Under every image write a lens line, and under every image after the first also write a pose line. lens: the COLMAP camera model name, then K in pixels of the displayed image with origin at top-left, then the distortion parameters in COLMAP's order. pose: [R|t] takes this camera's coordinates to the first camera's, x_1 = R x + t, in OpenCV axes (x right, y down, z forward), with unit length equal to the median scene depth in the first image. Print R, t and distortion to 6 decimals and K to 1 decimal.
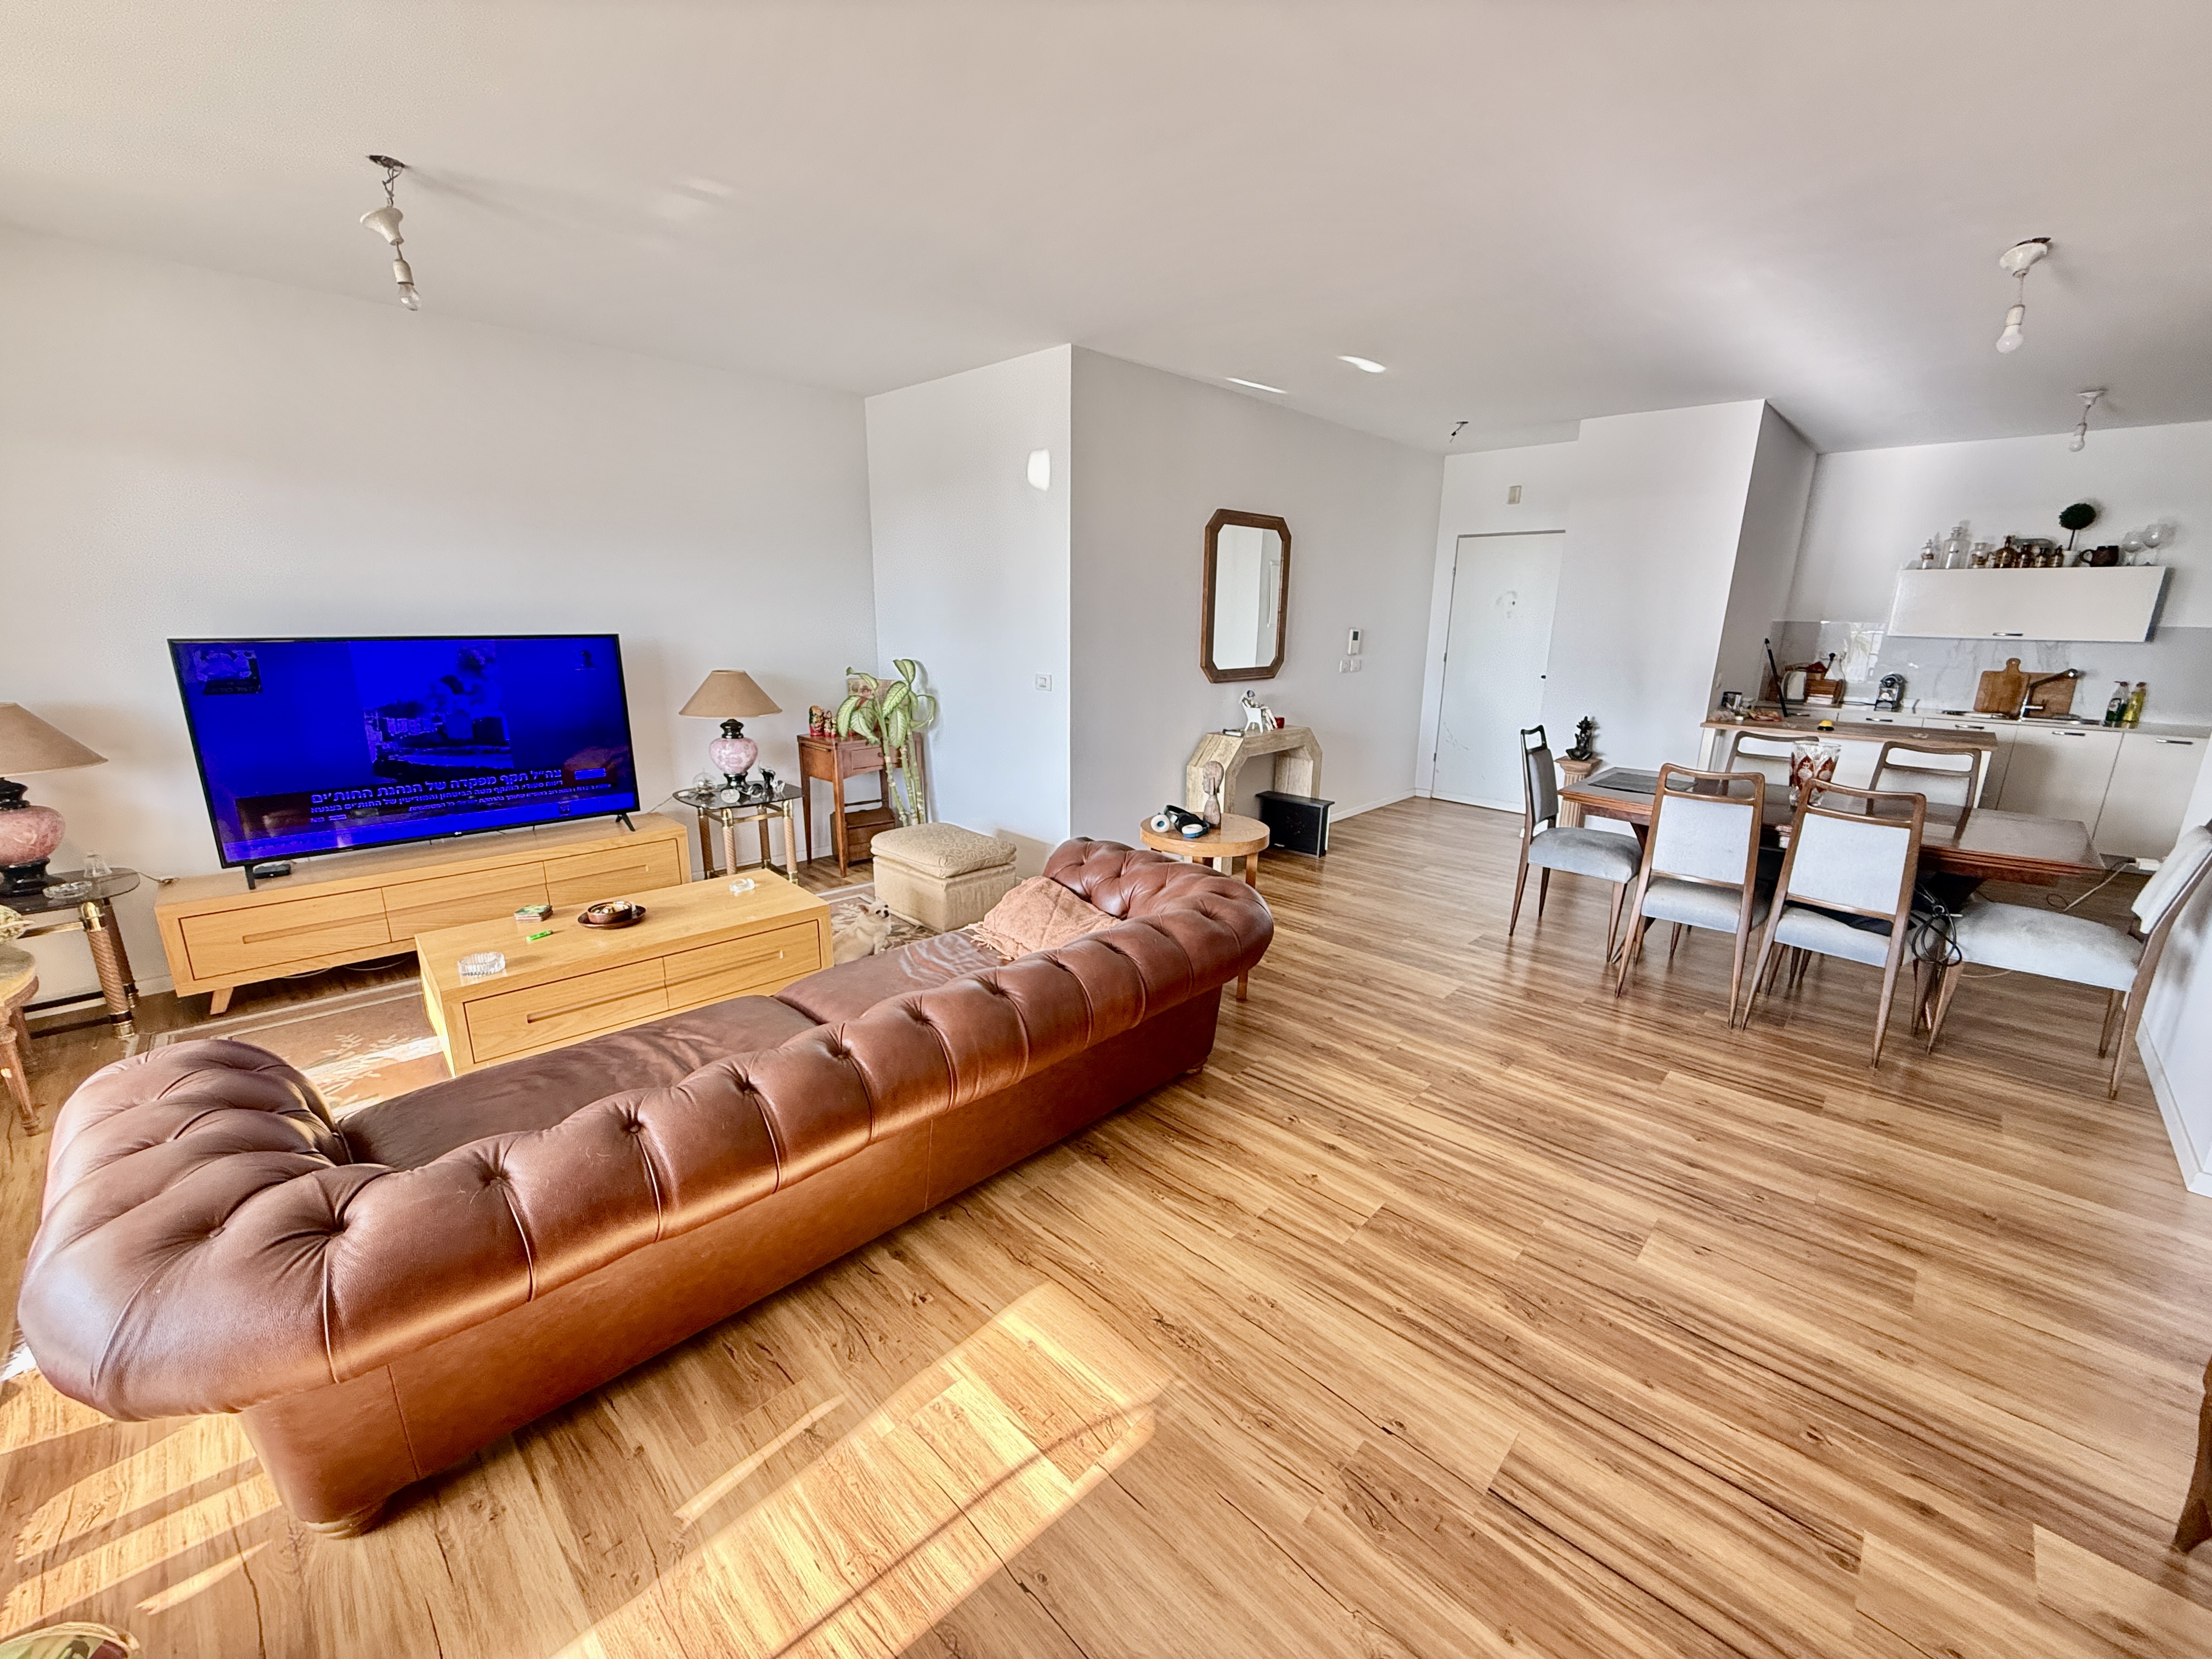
lens RADIAL K [[889.9, 0, 1104.9], [0, 889.9, 828.3], [0, 0, 1]] dist [0.000733, 0.000406]
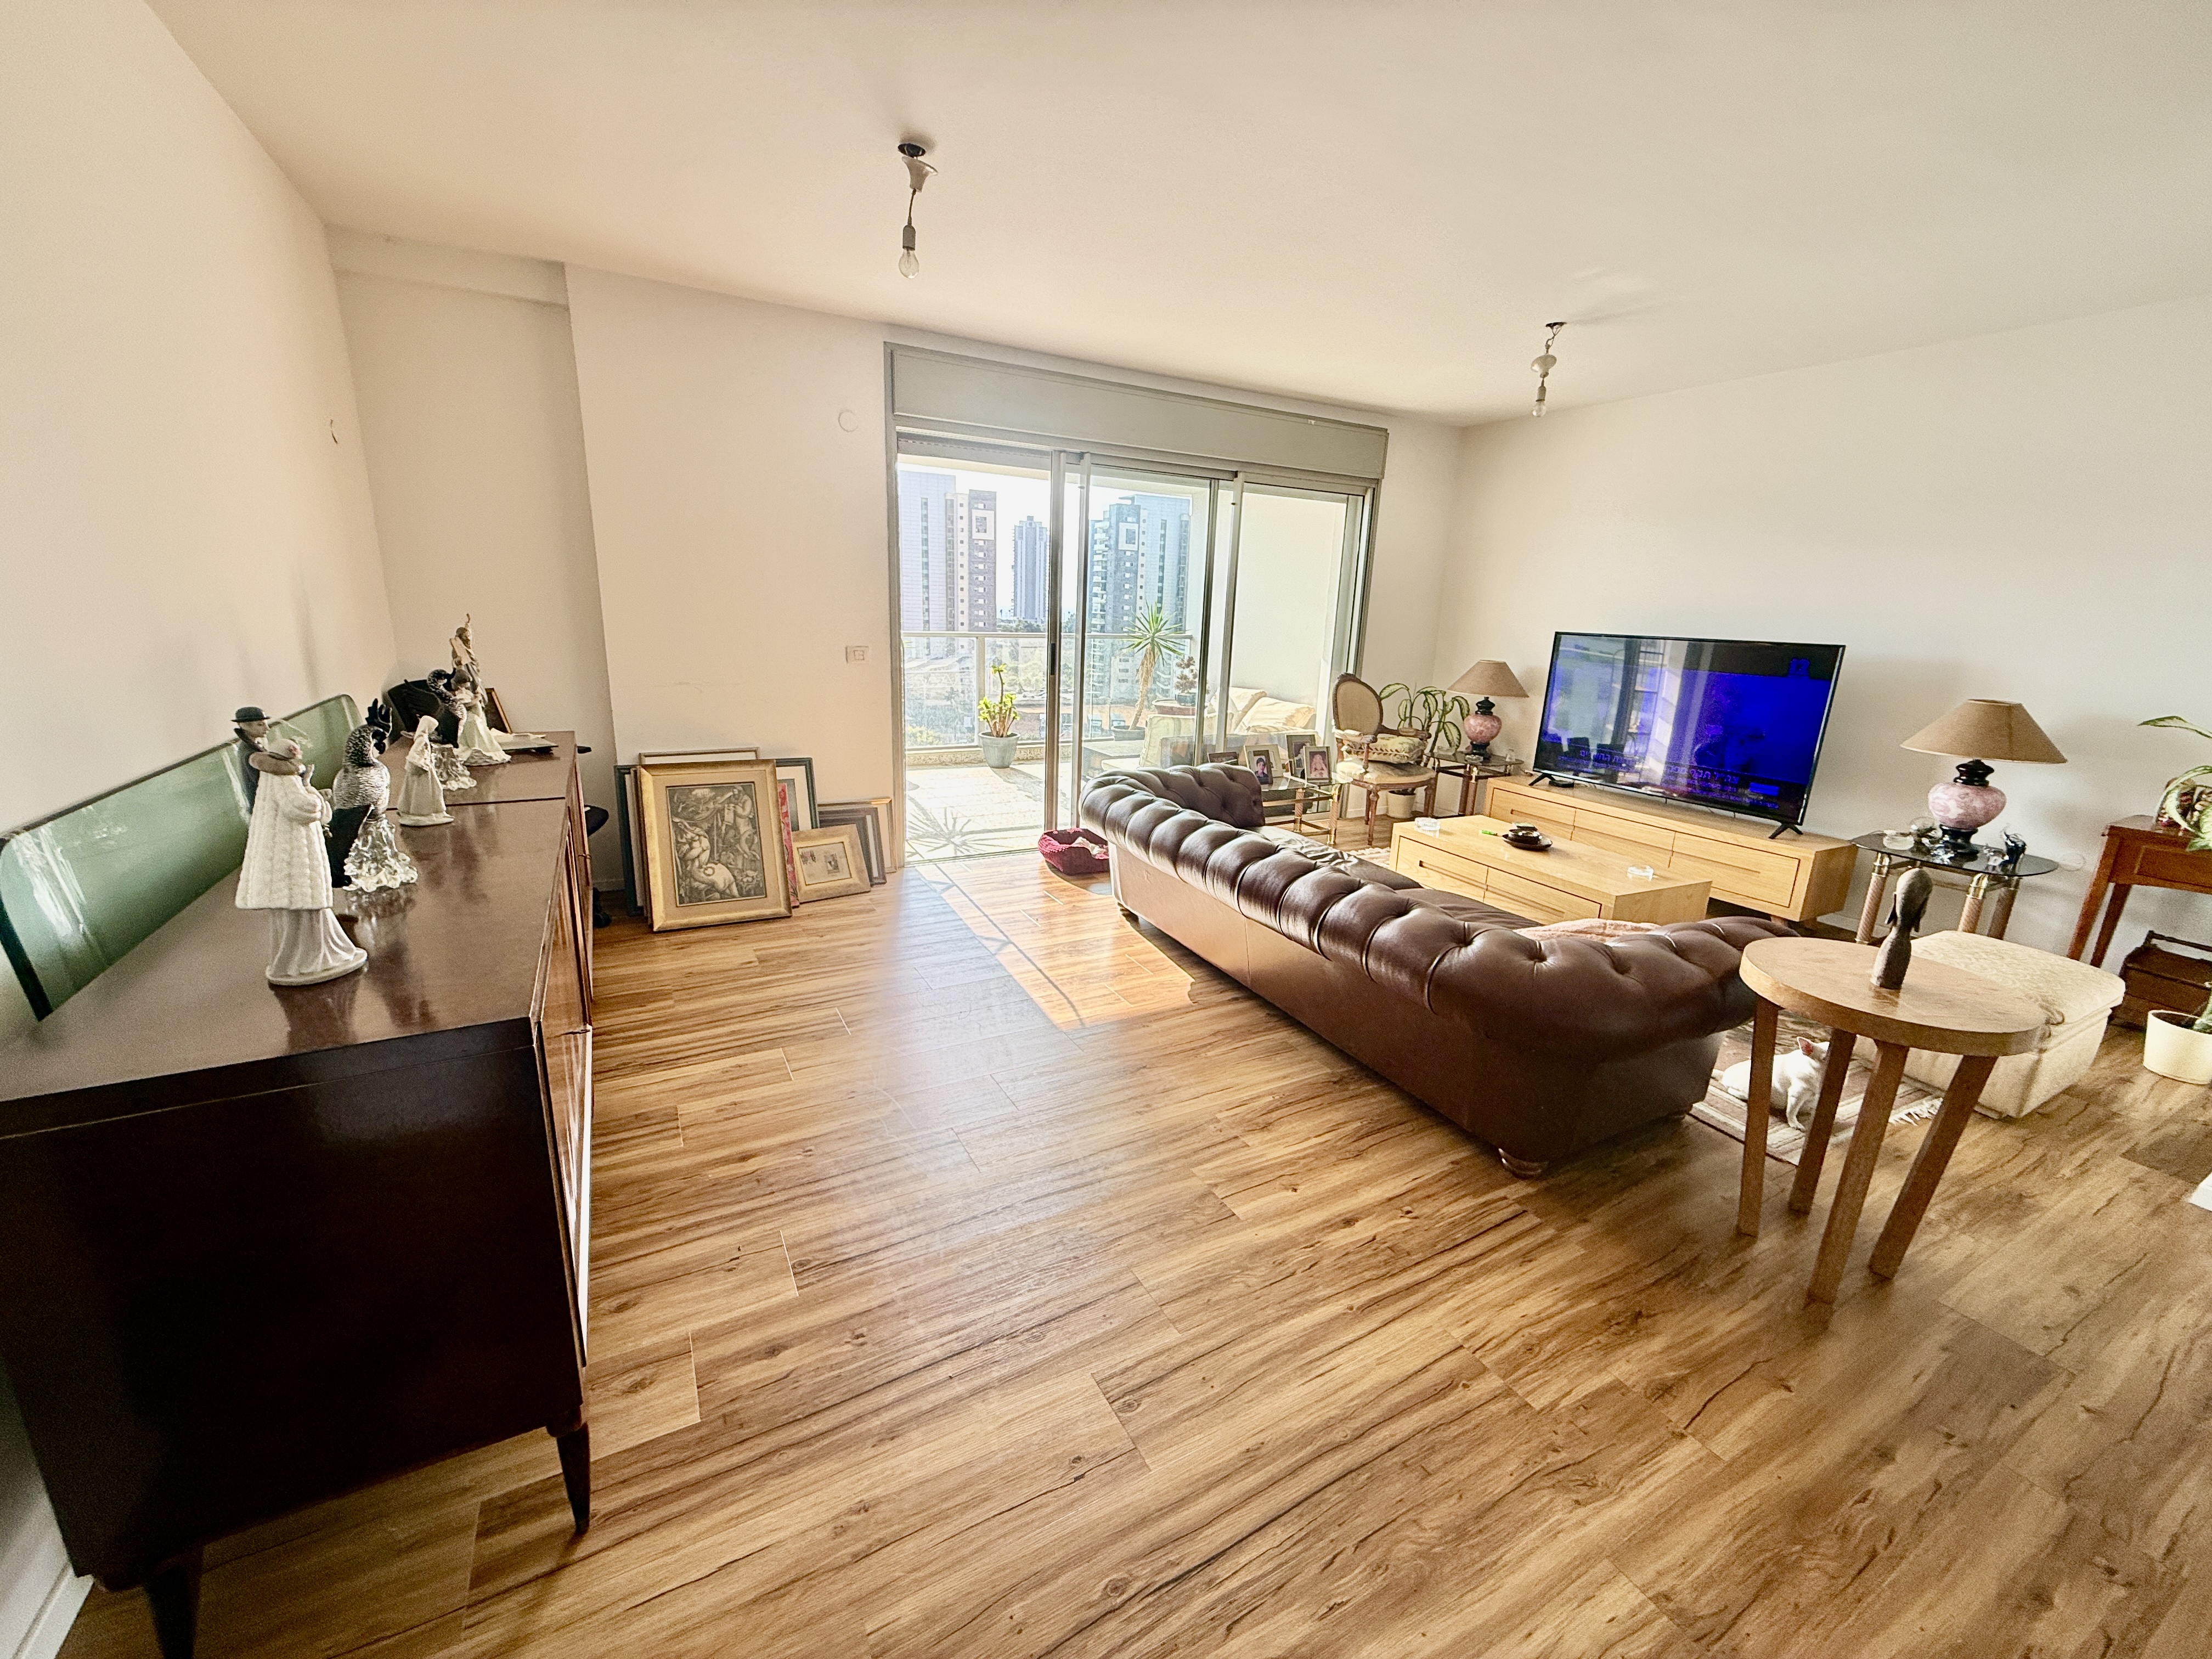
lens RADIAL K [[889.9, 0, 1126.4], [0, 889.9, 832.7], [0, 0, 1]] dist [0.000733, 0.000406]
pose [[-0.279791, 0.220238, -0.934458, 1.052018], [-0.264127, 0.918114, 0.295470, -0.179770], [0.923013, 0.329486, -0.198709, 0.877889]]
